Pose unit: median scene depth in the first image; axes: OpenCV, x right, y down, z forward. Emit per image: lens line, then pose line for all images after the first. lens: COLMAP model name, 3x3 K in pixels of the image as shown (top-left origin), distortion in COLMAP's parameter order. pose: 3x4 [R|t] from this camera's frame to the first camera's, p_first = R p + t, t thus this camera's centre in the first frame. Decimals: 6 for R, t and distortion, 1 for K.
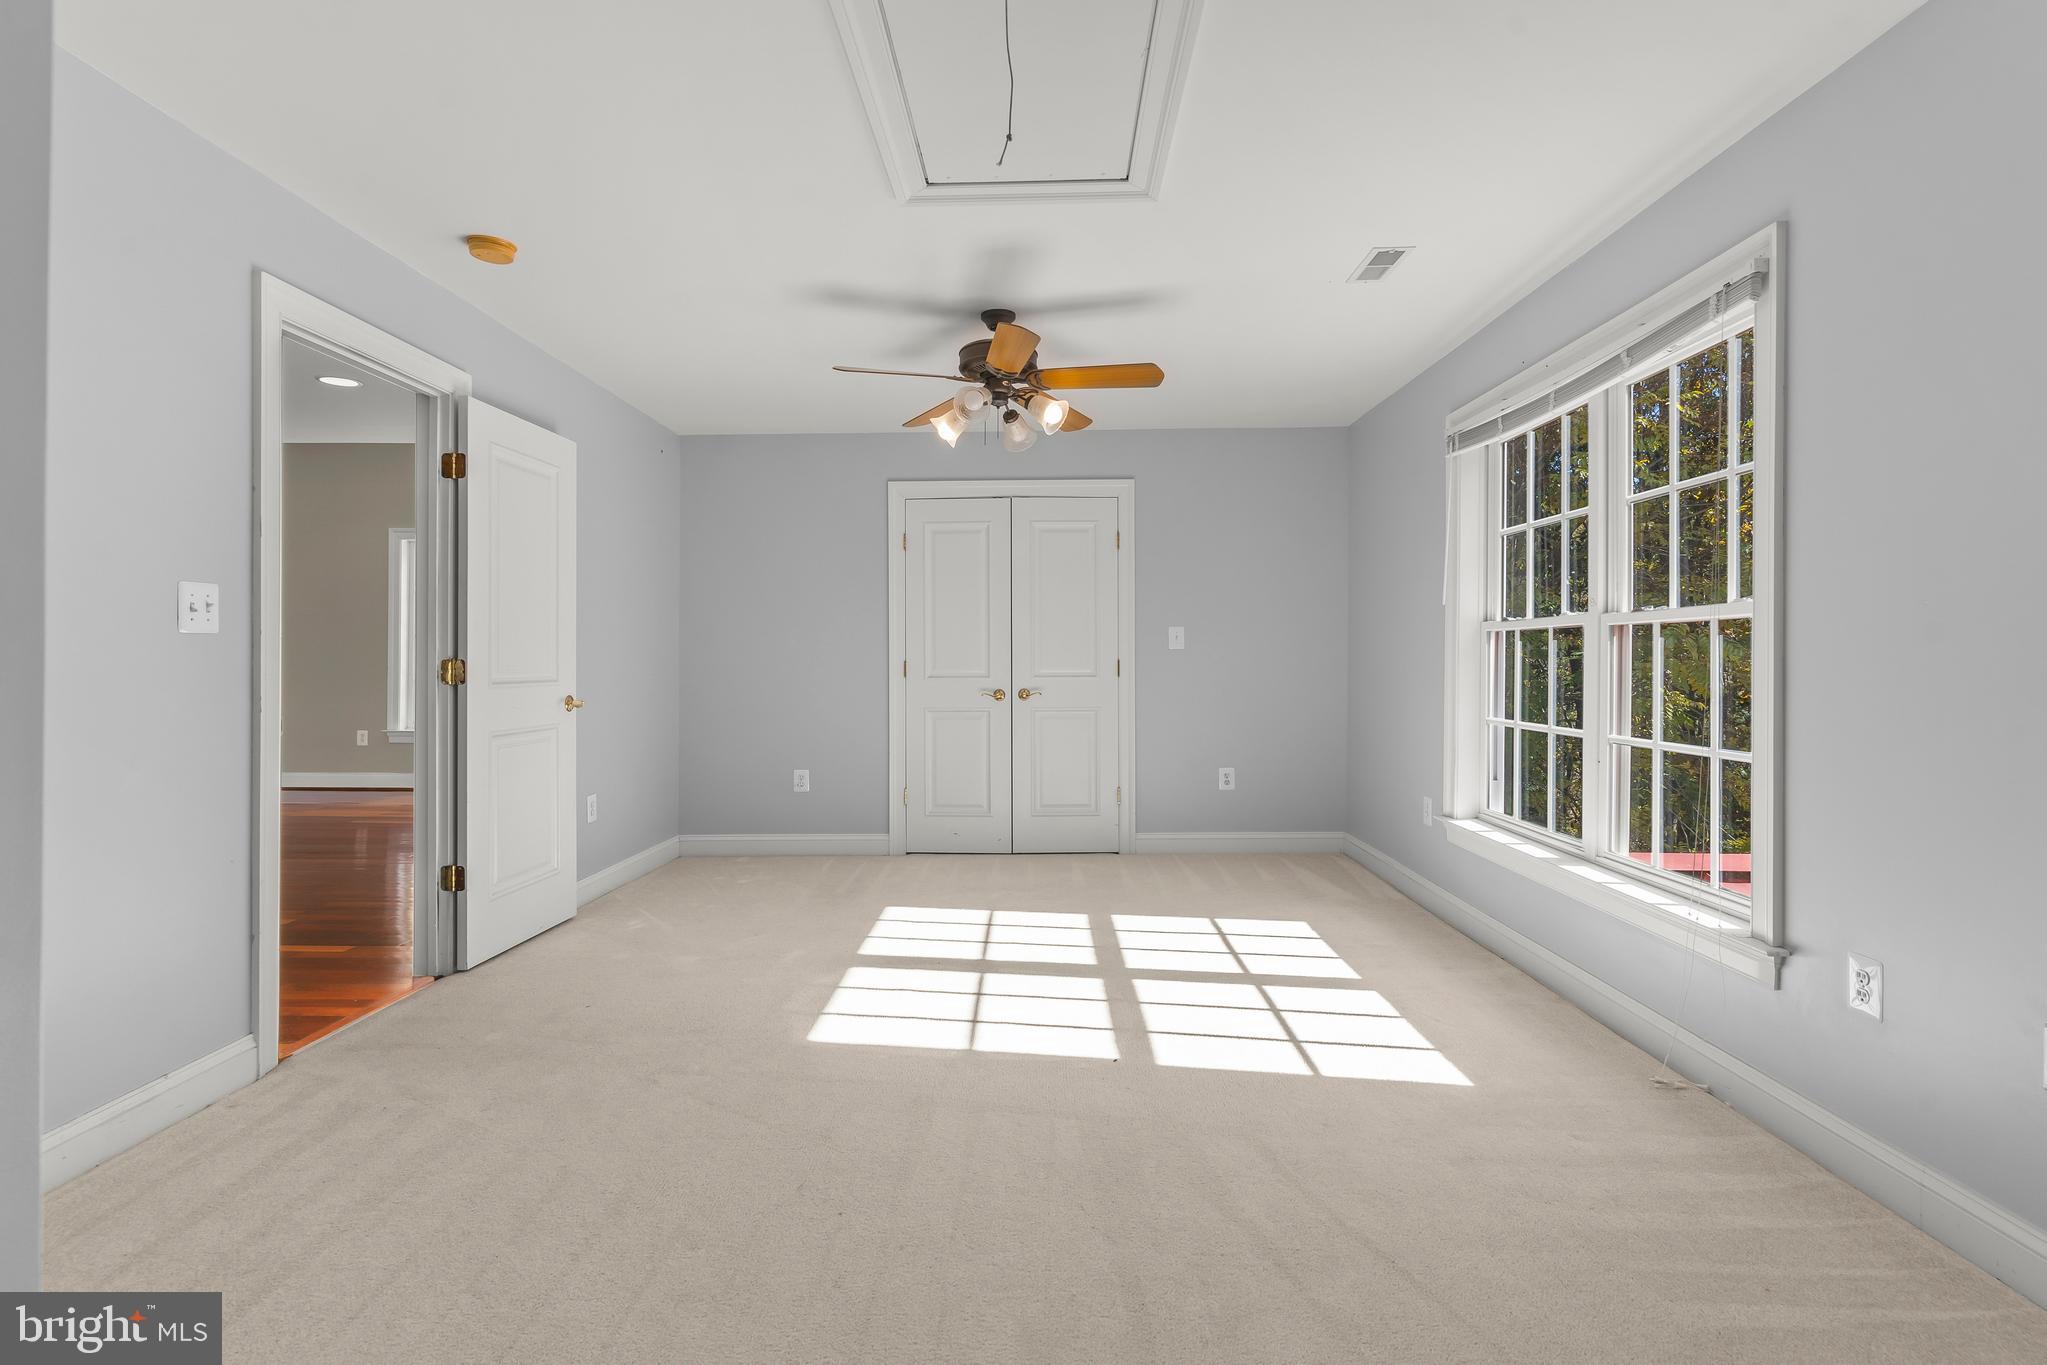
lens RADIAL K [[986.9, 0, 1019.3], [0, 986.9, 679.6], [0, 0, 1]] dist [0.000111, -0.000194]
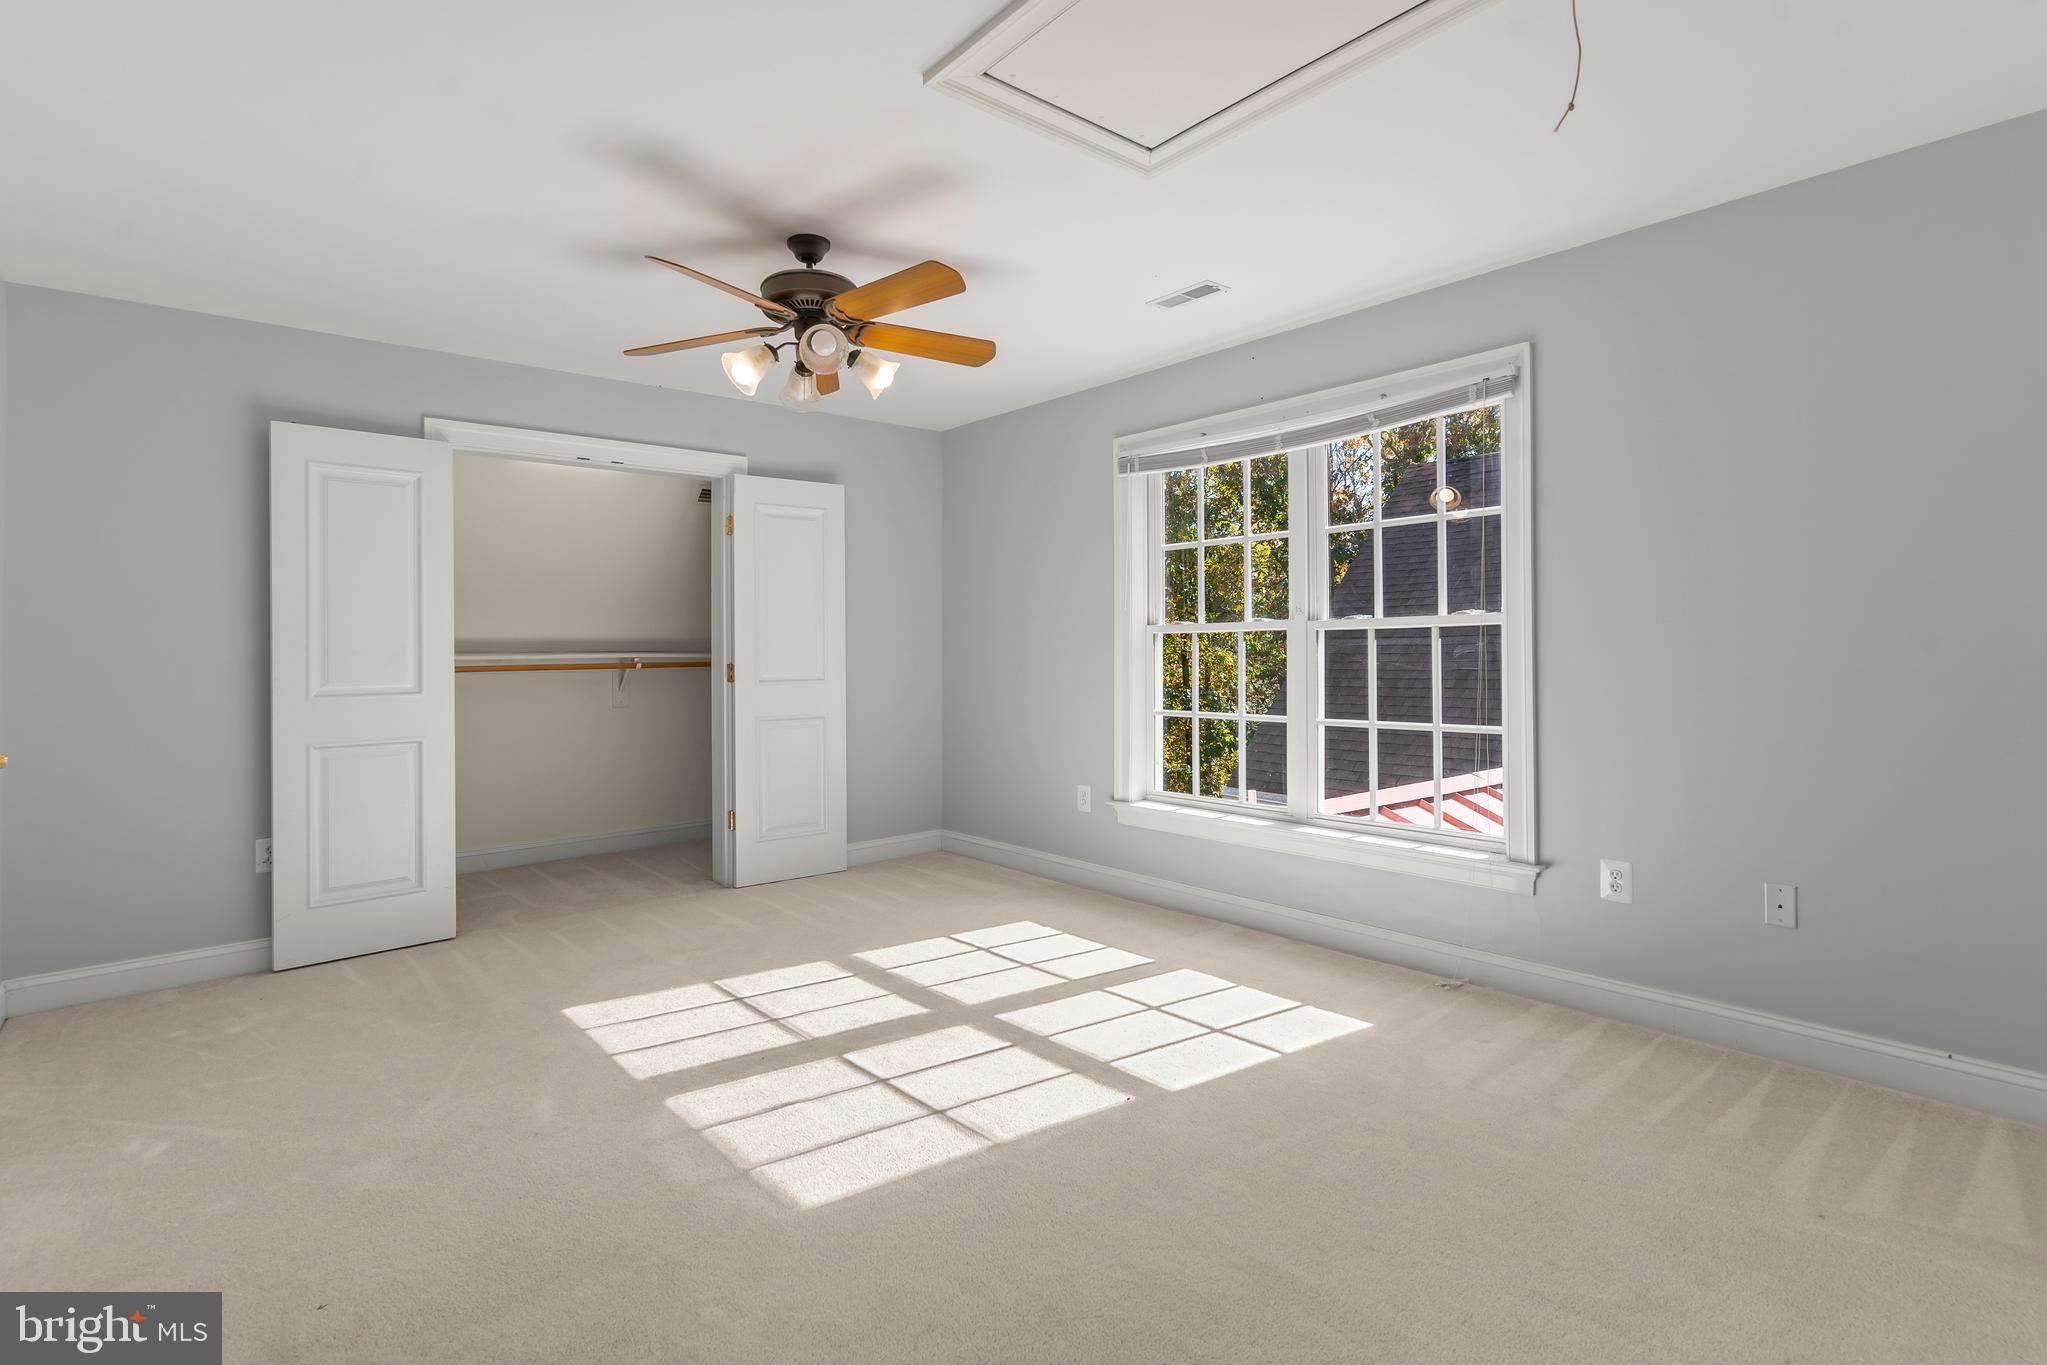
lens RADIAL K [[986.9, 0, 1006.0], [0, 986.9, 662.7], [0, 0, 1]] dist [0.000111, -0.000194]
pose [[0.747691, -0.013642, 0.663907, -0.498571], [0.024833, 0.999664, -0.007426, -0.014365], [-0.663582, 0.022039, 0.747779, 0.322666]]
